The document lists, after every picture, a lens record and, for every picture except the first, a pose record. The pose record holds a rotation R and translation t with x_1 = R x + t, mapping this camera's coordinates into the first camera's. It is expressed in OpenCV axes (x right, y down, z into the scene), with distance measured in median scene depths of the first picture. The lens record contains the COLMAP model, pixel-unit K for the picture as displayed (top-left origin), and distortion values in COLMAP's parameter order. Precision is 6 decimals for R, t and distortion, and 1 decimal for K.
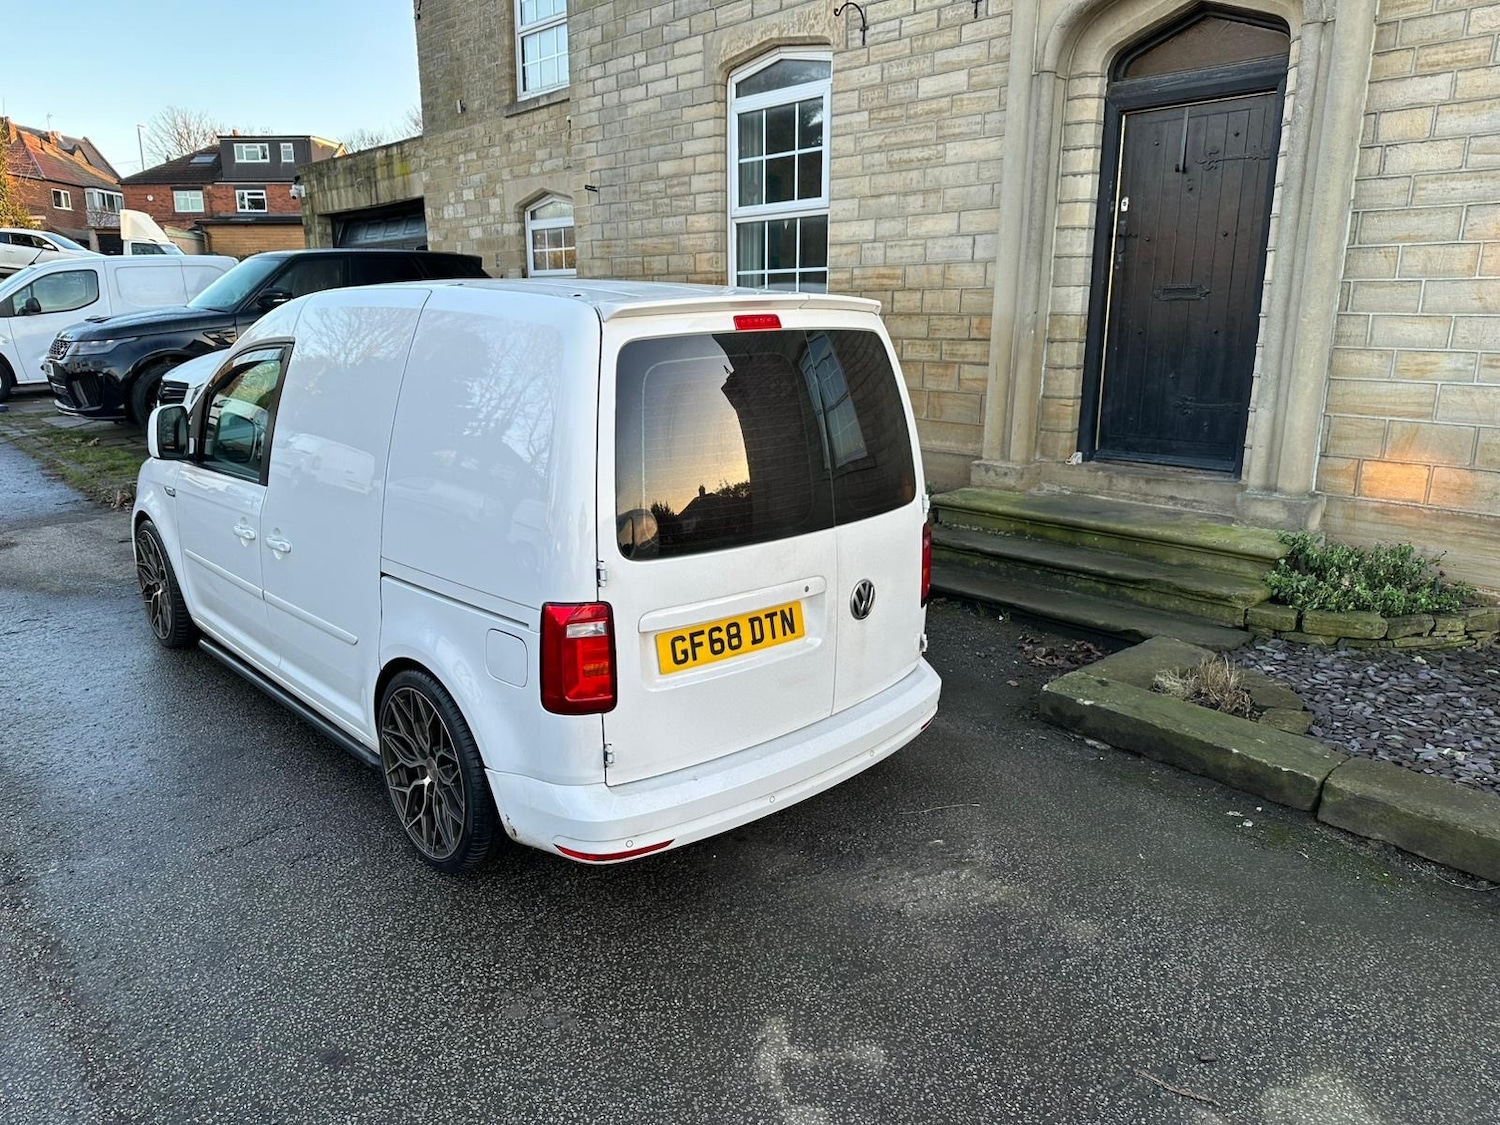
lens RADIAL K [[1072.5, 0, 731.1], [0, 1072.5, 574.2], [0, 0, 1]] dist [0.019090, -0.030936]
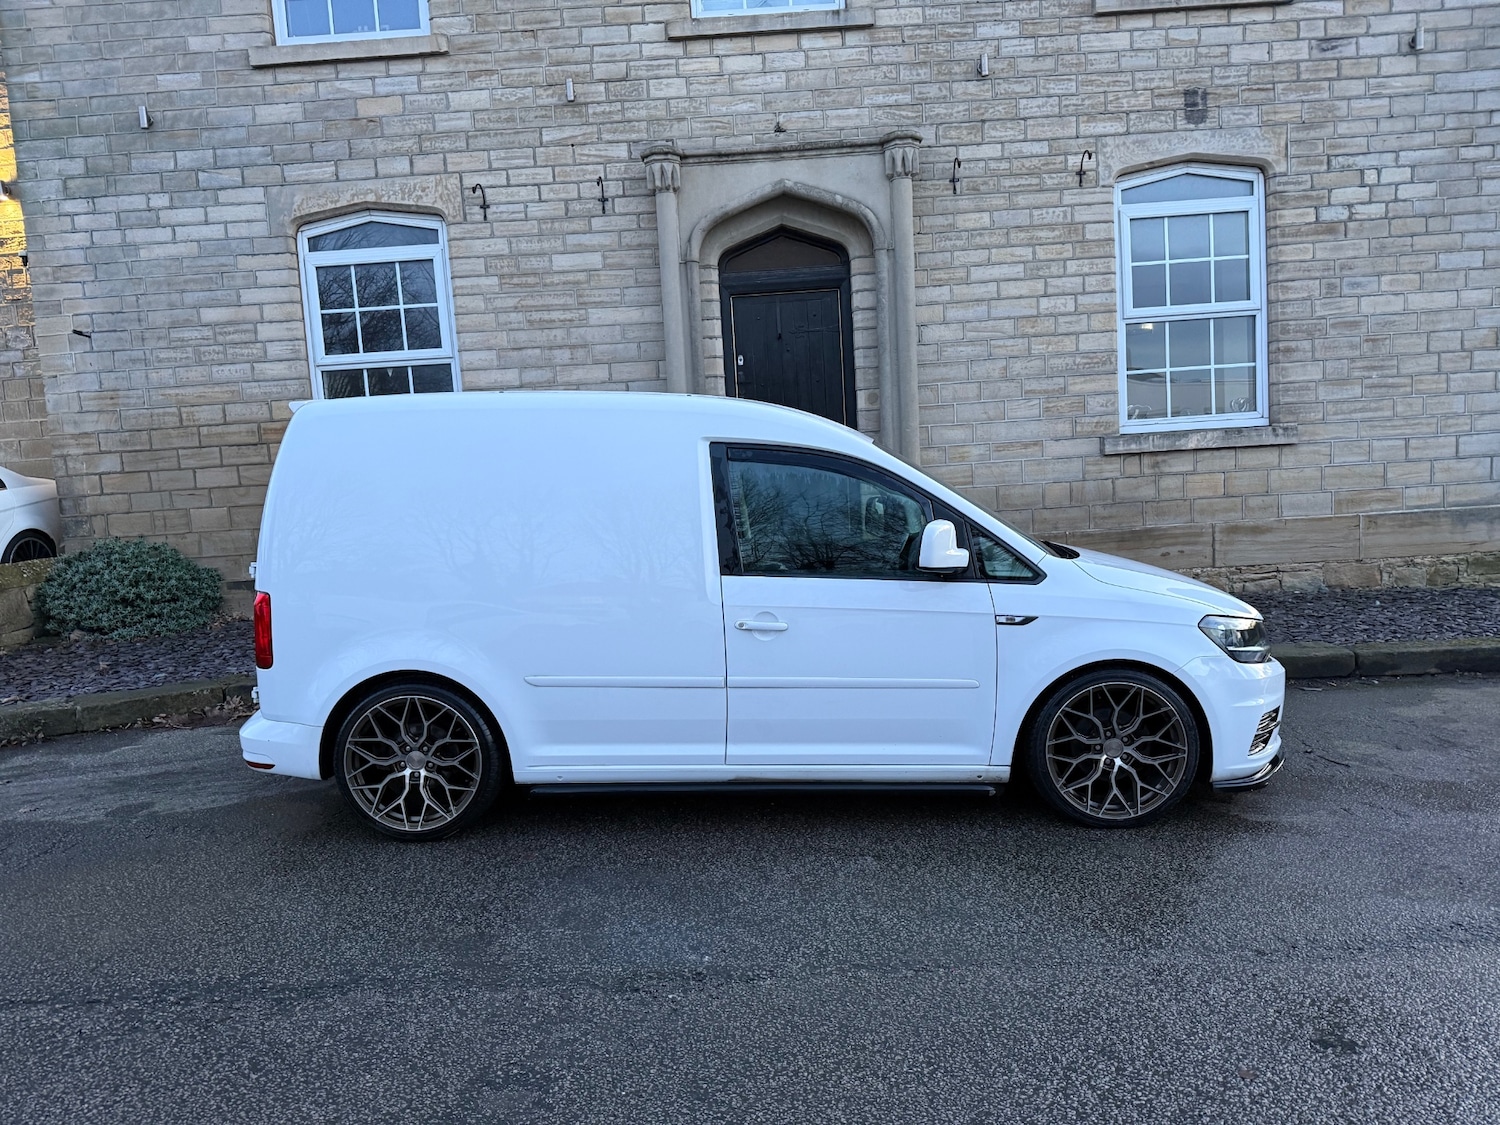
lens RADIAL K [[1072.5, 0, 756.6], [0, 1072.5, 579.5], [0, 0, 1]] dist [0.019090, -0.030936]
pose [[0.667291, -0.122622, 0.734633, -0.613822], [0.233442, 0.971087, -0.049954, 0.001767], [-0.707267, 0.204828, 0.676623, 0.110392]]
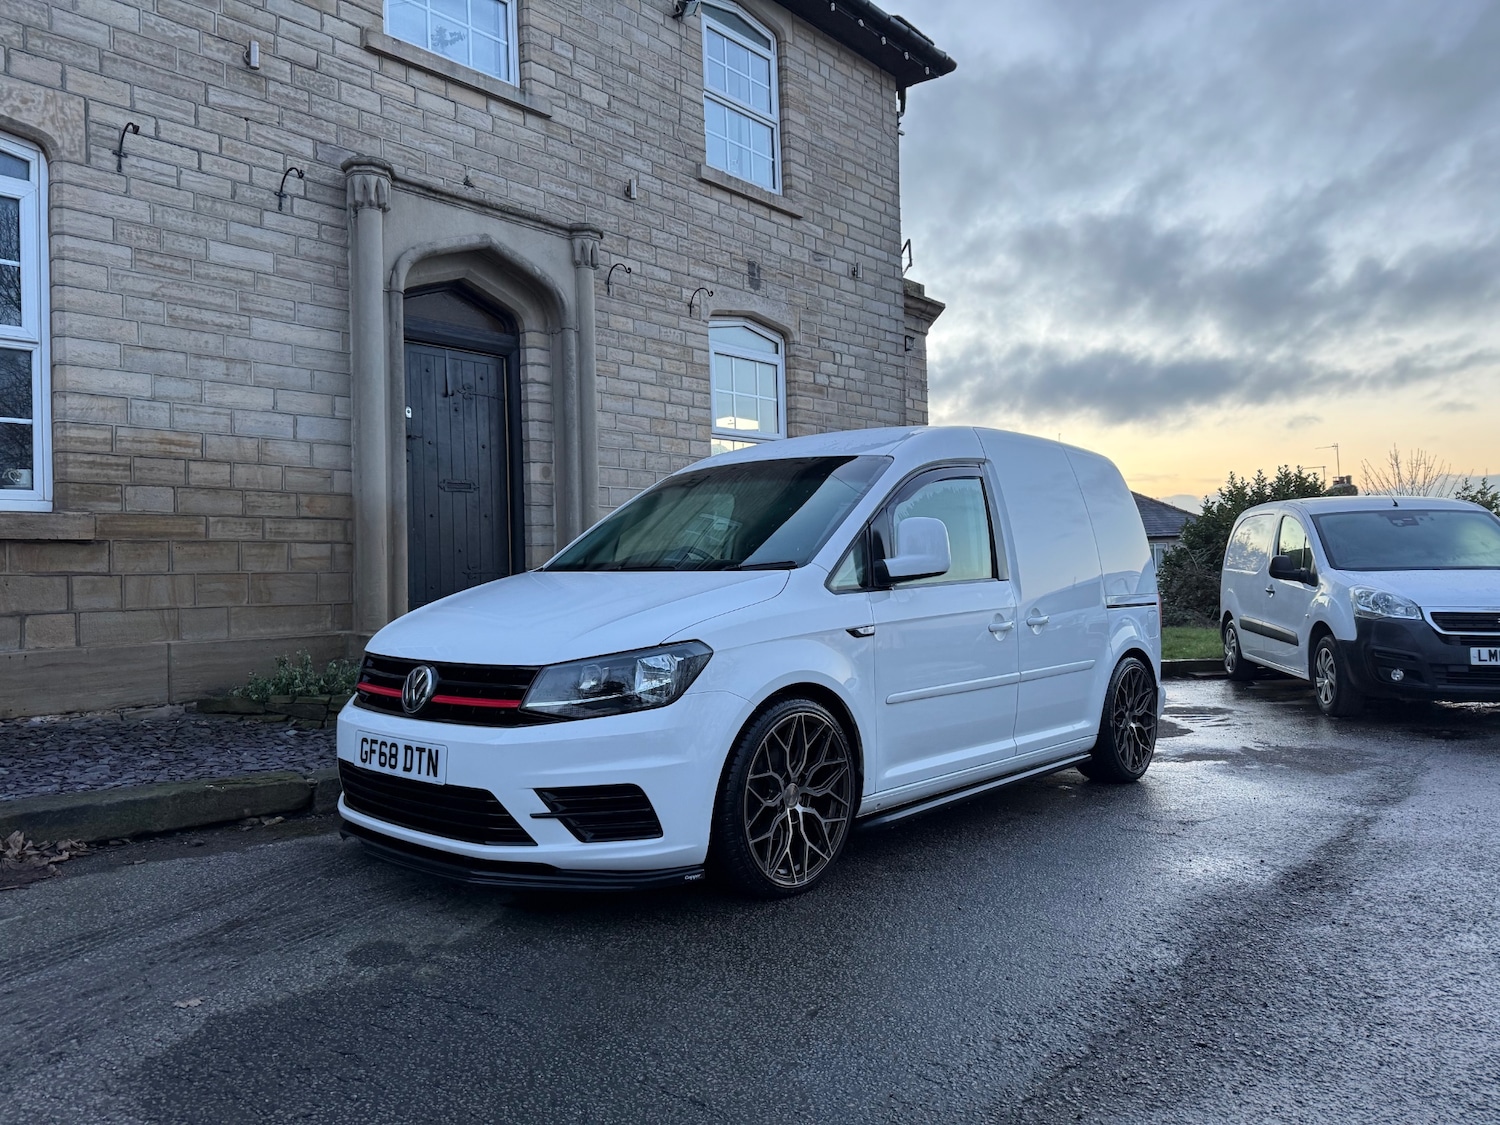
lens RADIAL K [[1072.5, 0, 763.5], [0, 1072.5, 553.7], [0, 0, 1]] dist [0.019090, -0.030936]
pose [[-0.130322, 0.022961, 0.991206, -0.817382], [0.254340, 0.967052, 0.011038, -0.095183], [-0.958294, 0.253542, -0.131868, 0.760795]]
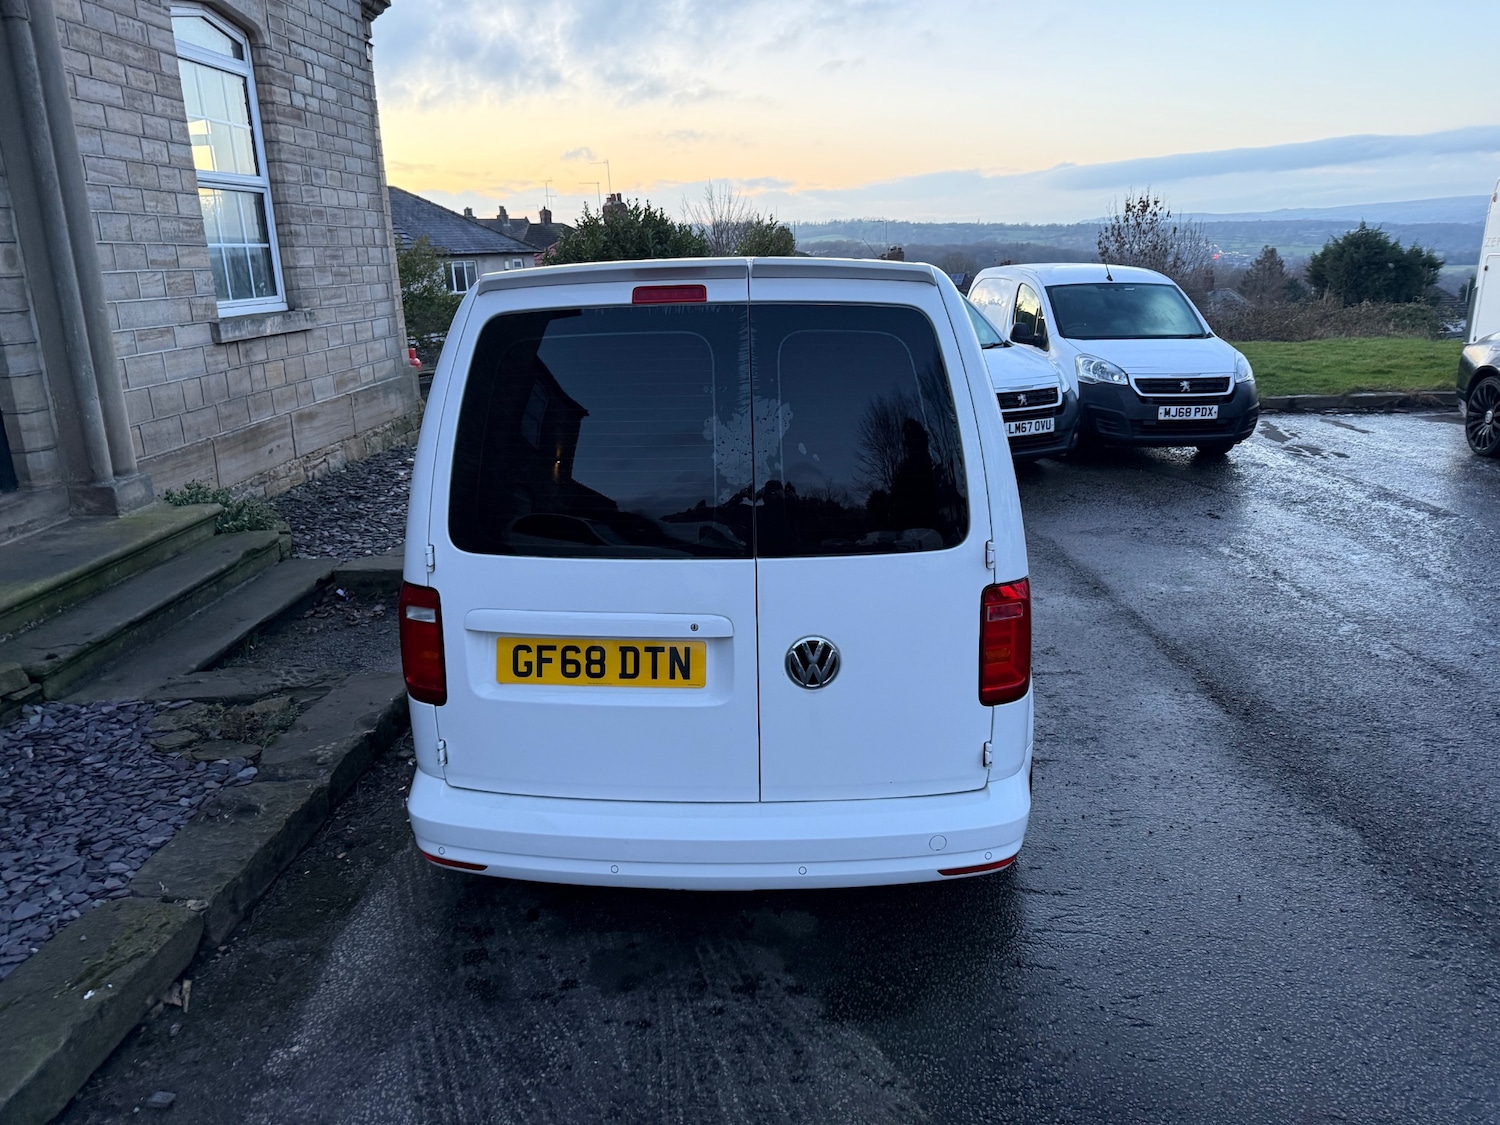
lens RADIAL K [[1072.5, 0, 773.5], [0, 1072.5, 548.8], [0, 0, 1]] dist [0.019090, -0.030936]
pose [[-0.725492, -0.164223, 0.668351, -0.538280], [0.185793, 0.888325, 0.419952, -0.272021], [-0.662679, 0.428847, -0.613961, 1.017507]]
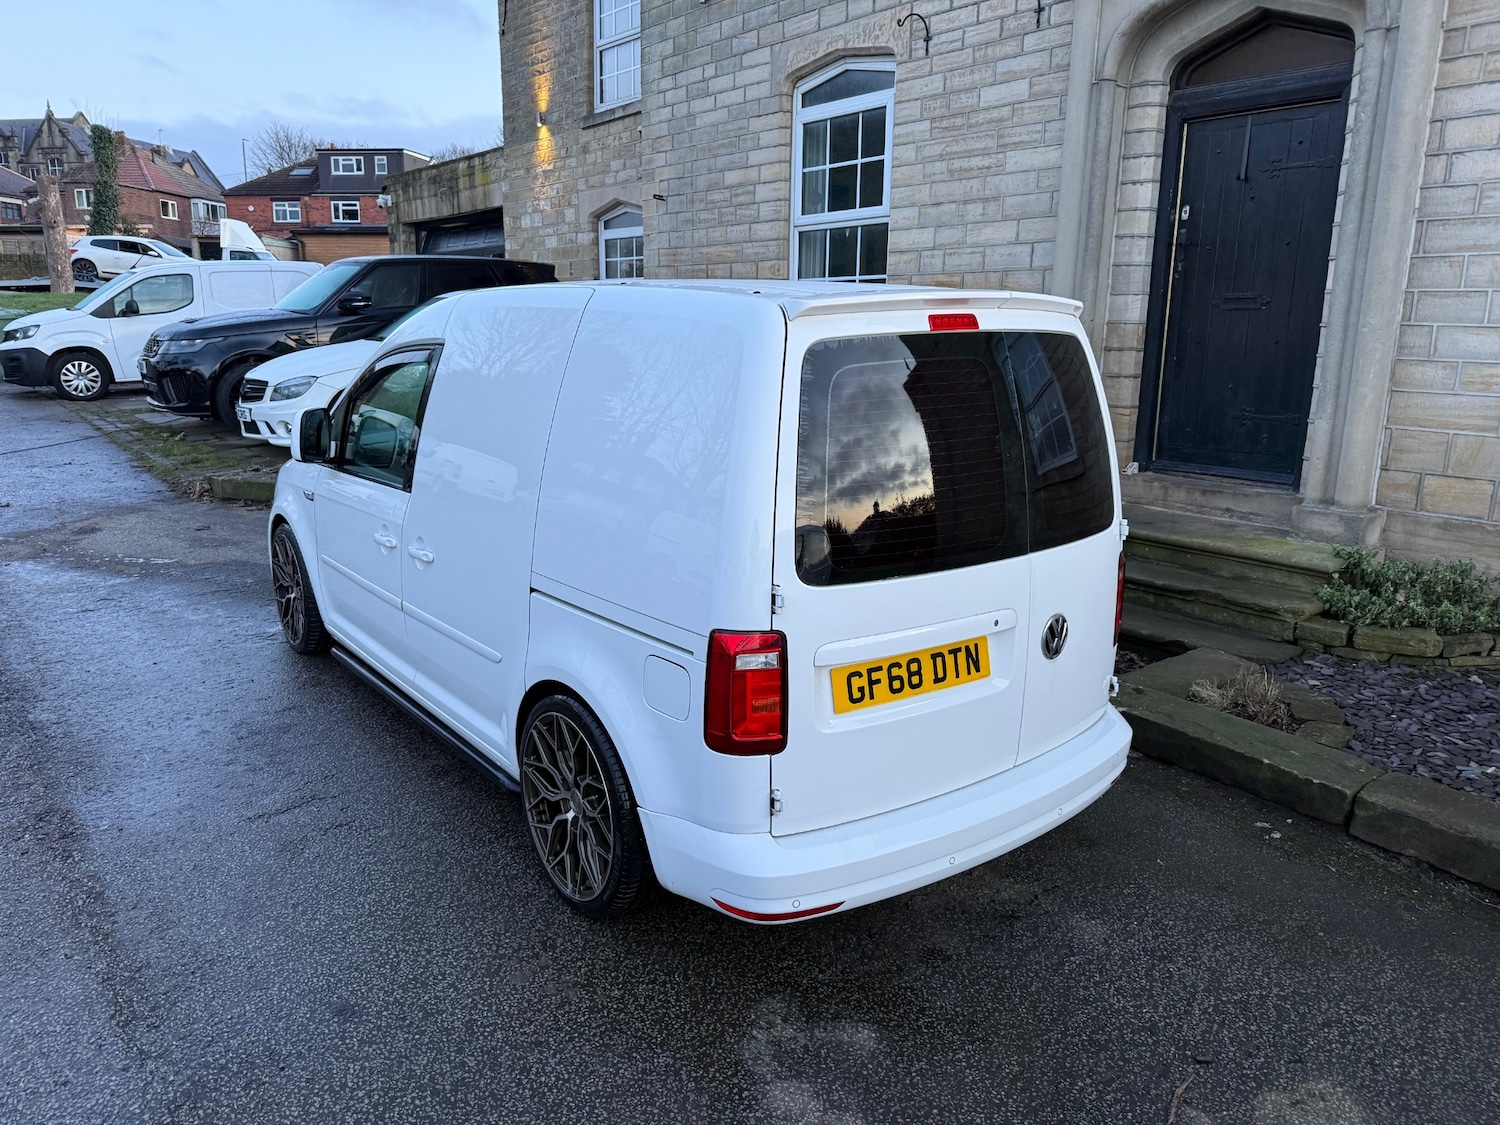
lens RADIAL K [[1072.5, 0, 732.9], [0, 1072.5, 570.3], [0, 0, 1]] dist [0.019090, -0.030936]
pose [[0.997395, 0.027127, -0.066840, 0.024167], [-0.028128, 0.999505, -0.014083, 0.009680], [0.066425, 0.015926, 0.997664, -0.008704]]
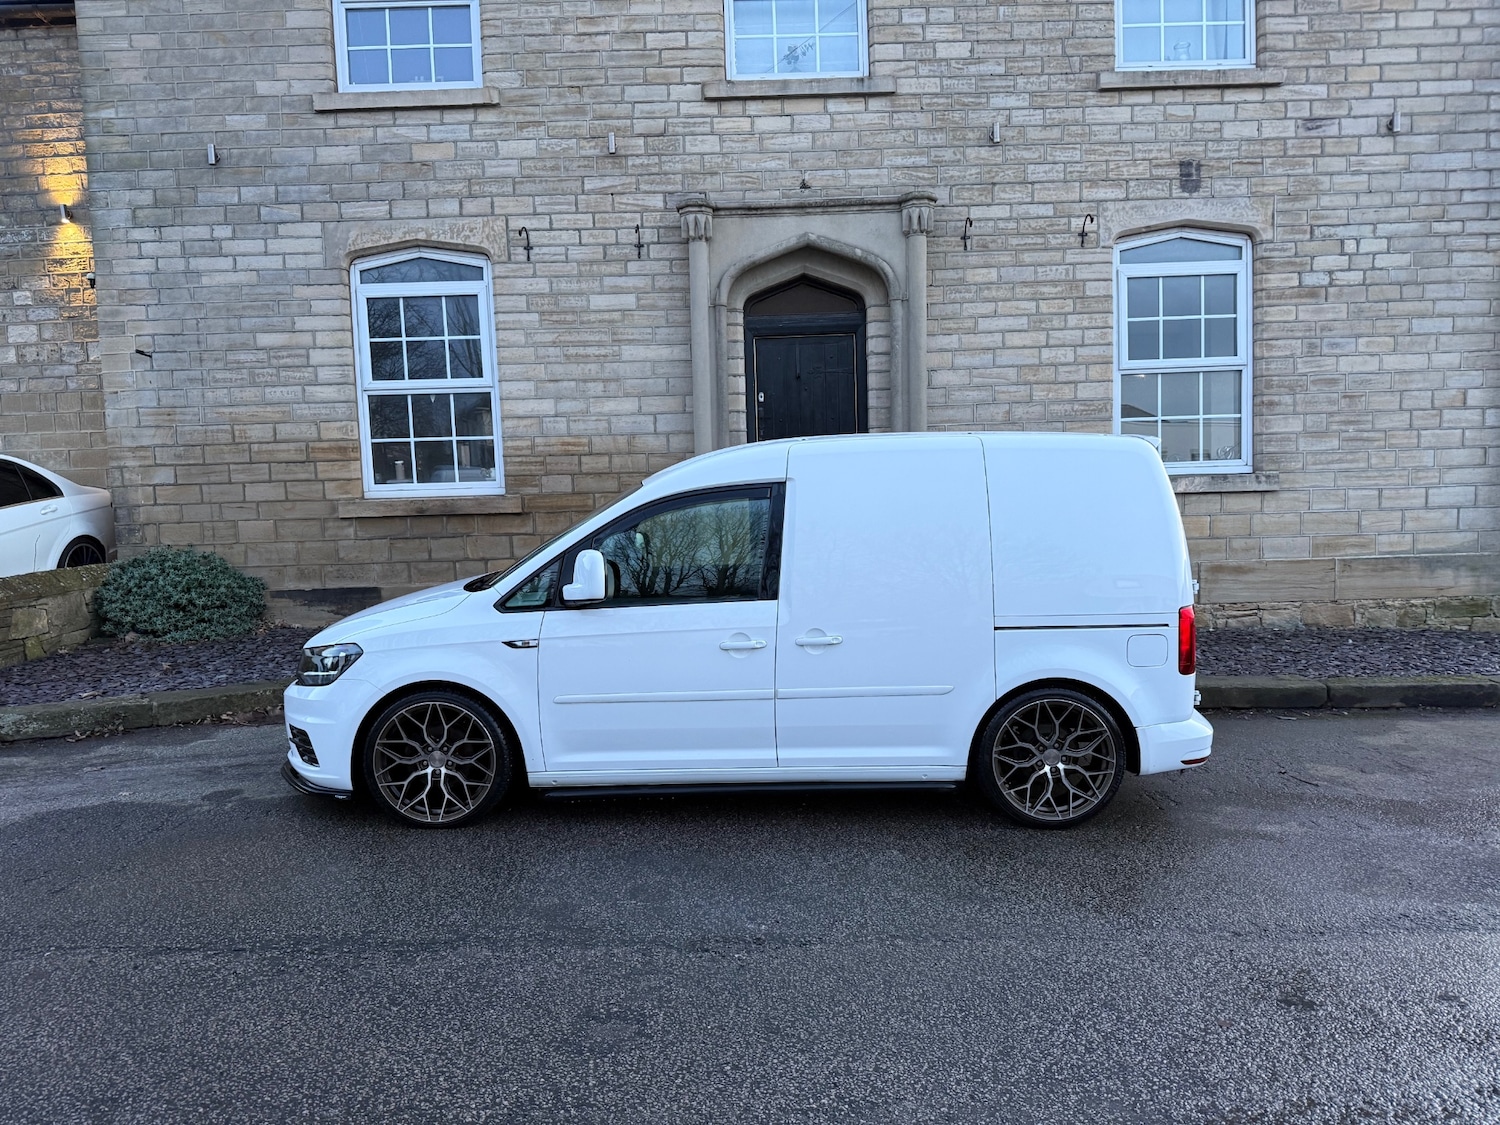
lens RADIAL K [[1064.1, 0, 754.7], [0, 1064.1, 576.8], [0, 0, 1]] dist [0.044027, -0.069112]
pose [[0.662019, -0.085992, 0.744537, -0.692914], [0.206102, 0.975985, -0.070535, -0.002659], [-0.720592, 0.200146, 0.663844, 0.084640]]
